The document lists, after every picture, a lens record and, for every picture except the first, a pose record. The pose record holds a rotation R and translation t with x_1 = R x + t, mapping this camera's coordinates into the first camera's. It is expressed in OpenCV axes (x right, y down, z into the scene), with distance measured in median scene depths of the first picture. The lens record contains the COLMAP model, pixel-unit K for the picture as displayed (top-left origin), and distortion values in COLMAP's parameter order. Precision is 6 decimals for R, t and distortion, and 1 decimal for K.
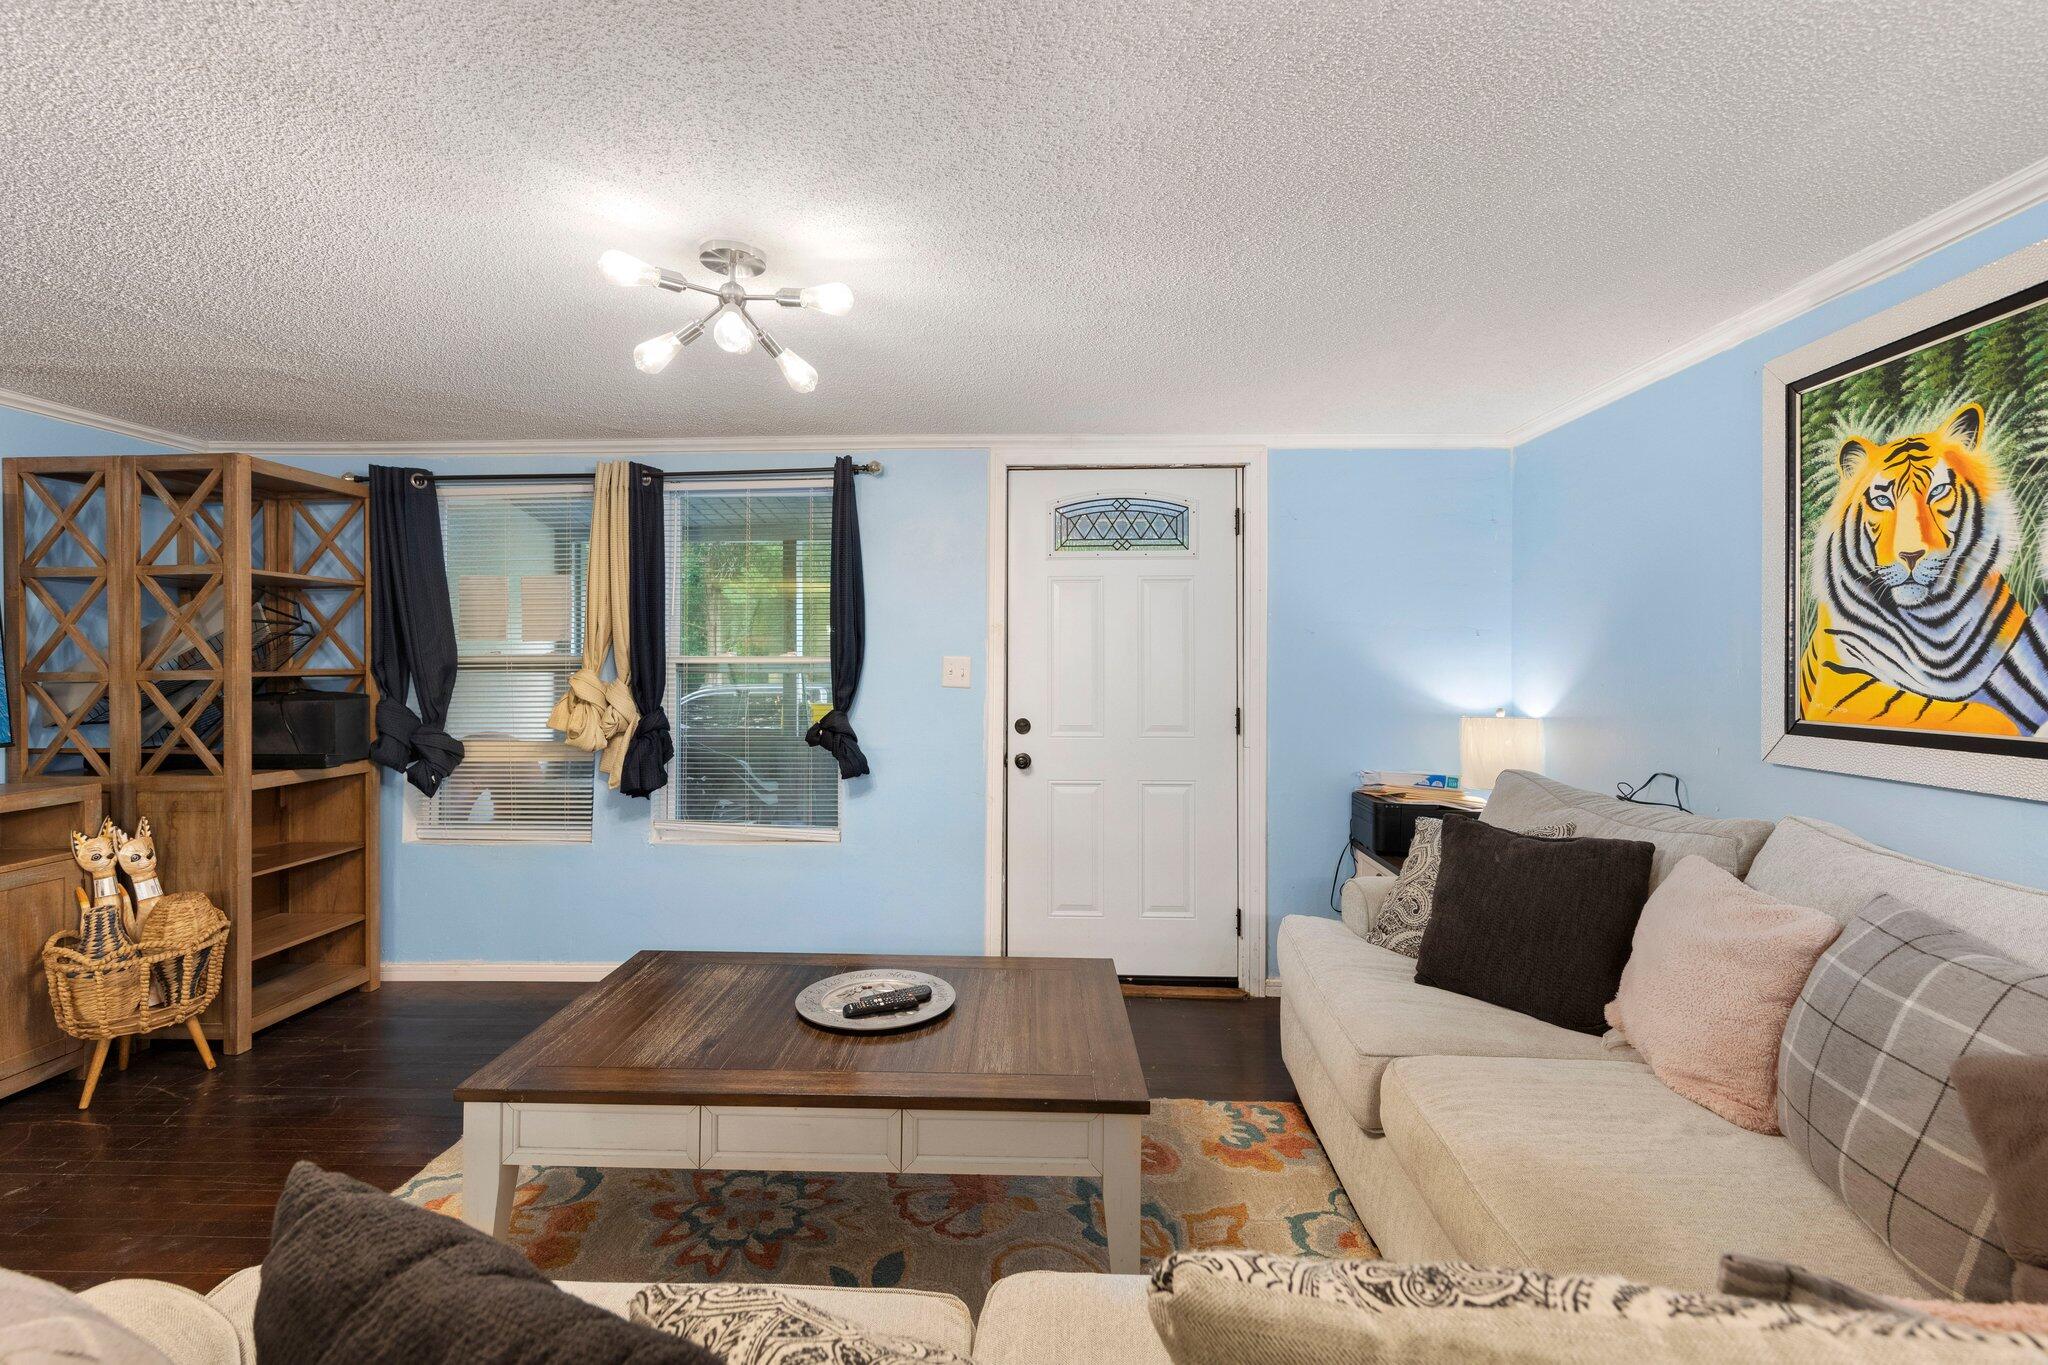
lens RADIAL K [[882.4, 0, 1021.9], [0, 882.4, 674.6], [0, 0, 1]] dist [0.004386, 0.000149]
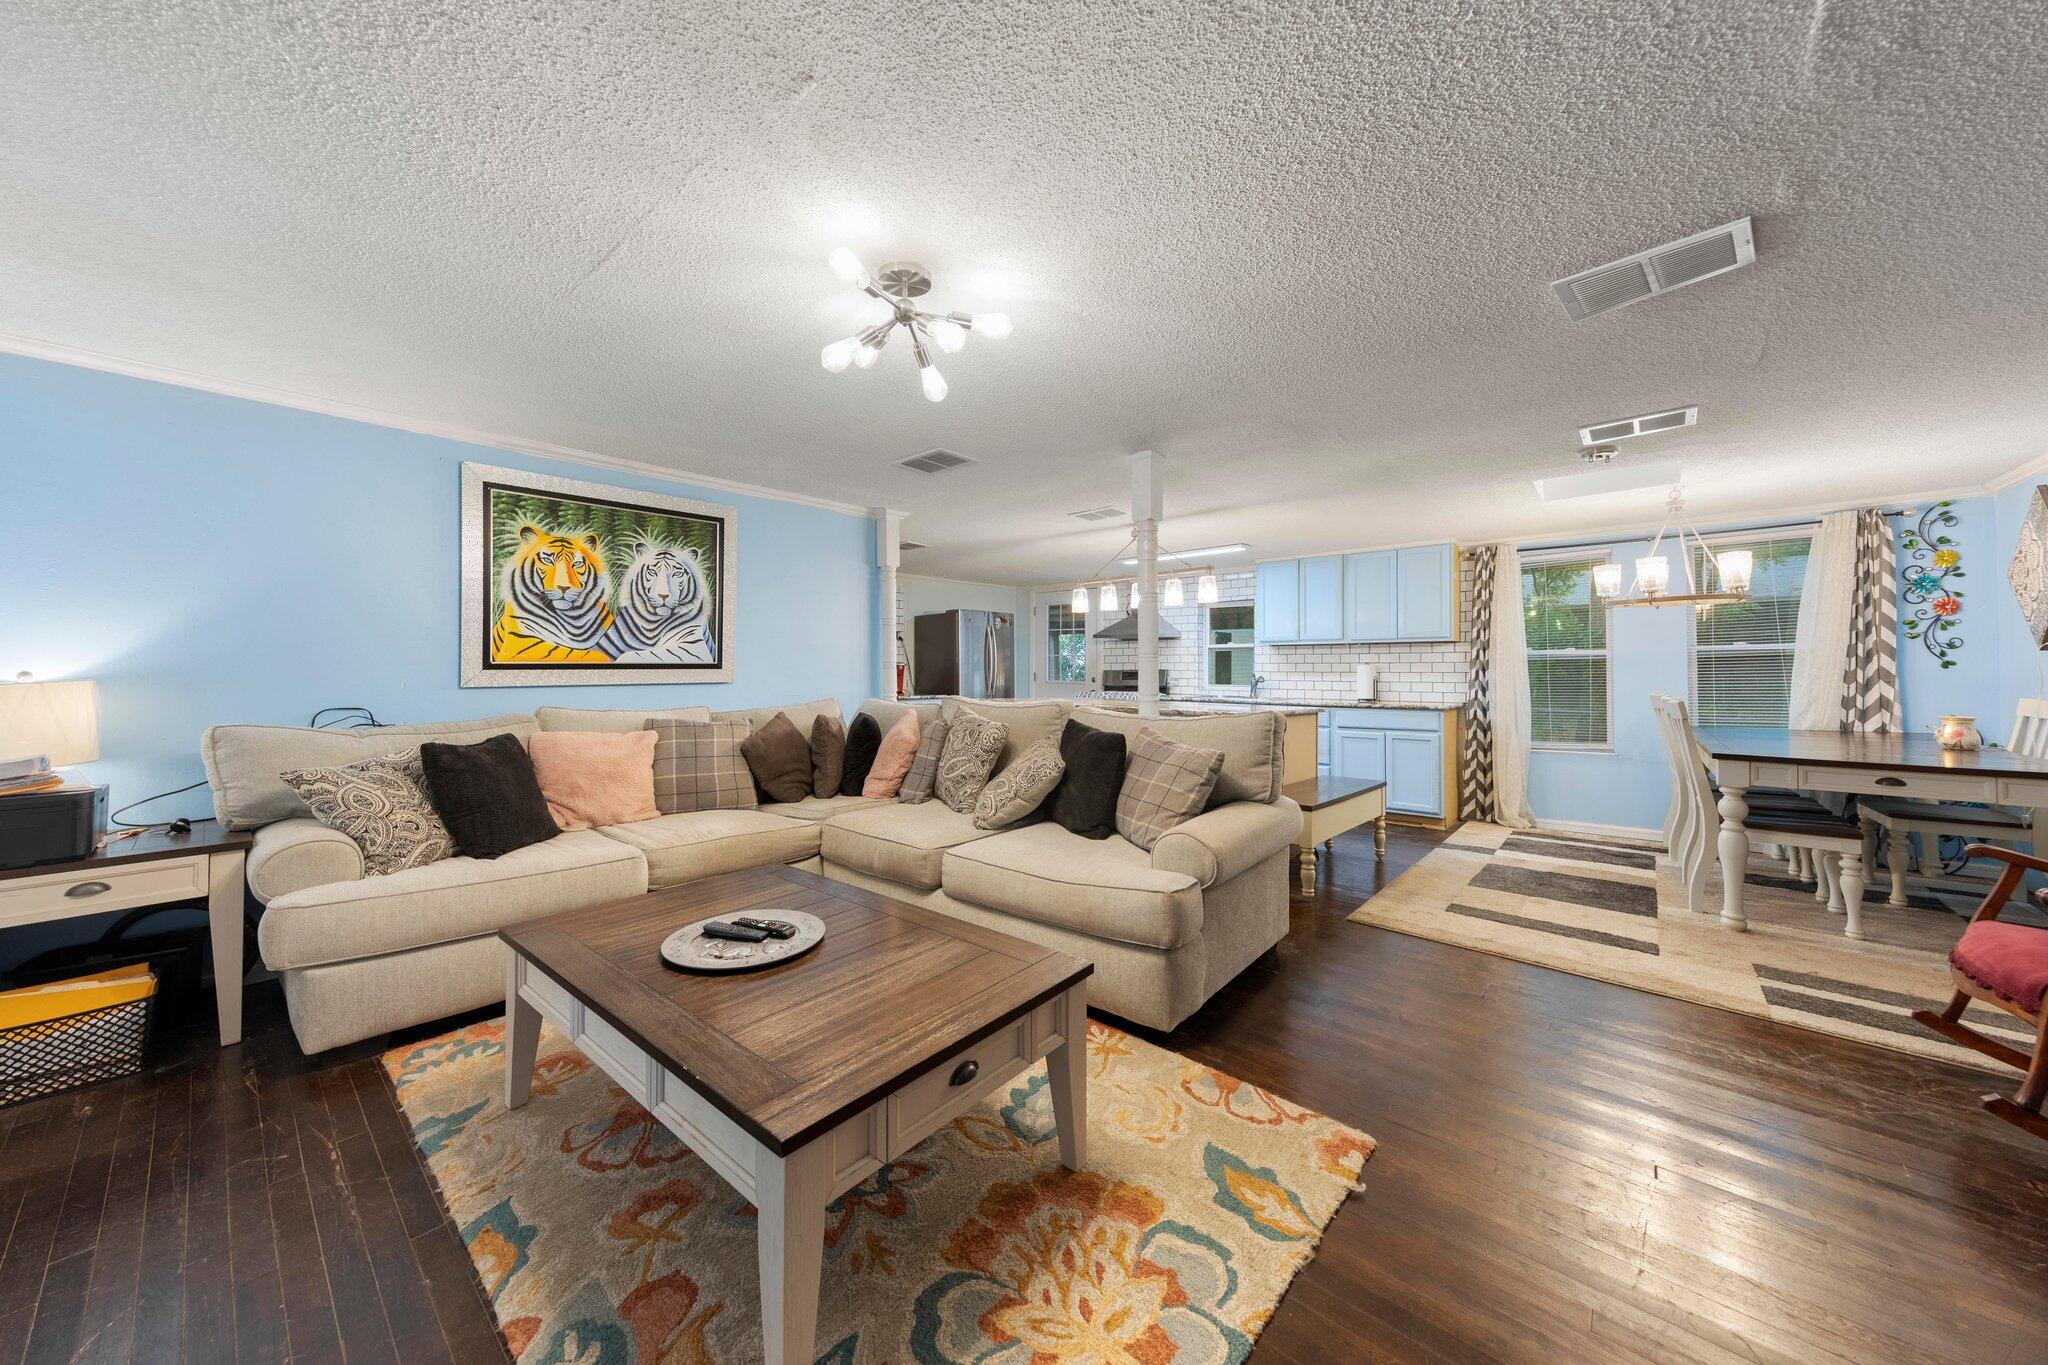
lens RADIAL K [[721.0, 0, 1019.3], [0, 721.0, 656.4], [0, 0, 1]] dist [0.025714, -0.000037]
pose [[-0.781560, -0.000879, 0.623830, -0.685683], [0.000160, 0.999999, 0.001610, 0.026192], [-0.623830, 0.001358, -0.781559, 1.062377]]
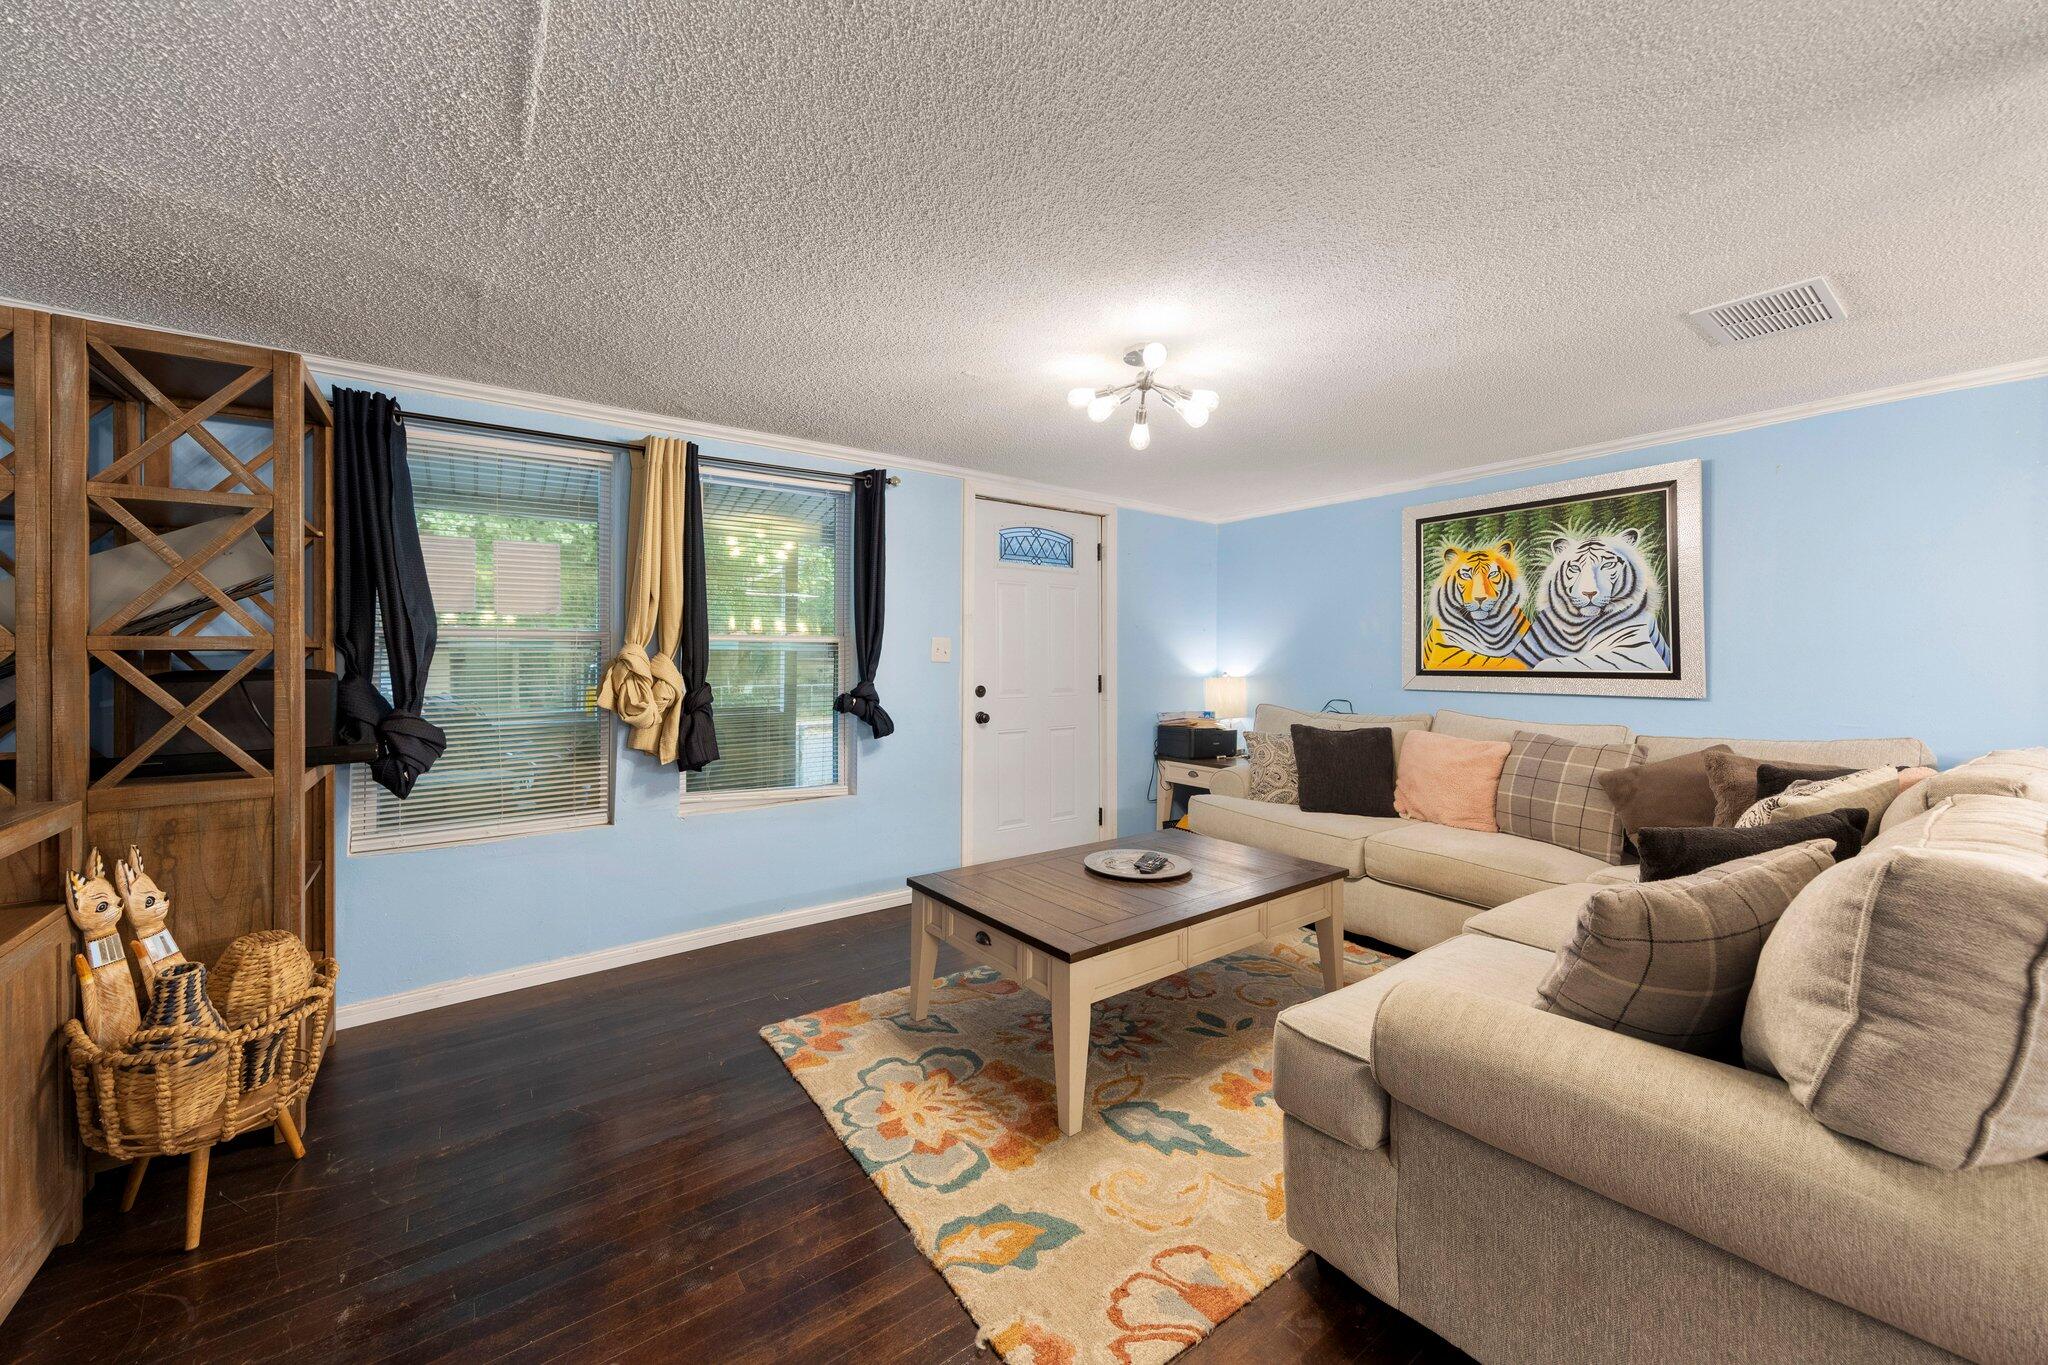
lens RADIAL K [[748.7, 0, 1000.3], [0, 748.7, 667.7], [0, 0, 1]] dist [0.007057, -0.000078]
pose [[0.787130, -0.007687, 0.616740, -0.806450], [0.007505, 0.999968, 0.002885, 0.024284], [-0.616742, 0.002358, 0.787162, 0.110888]]
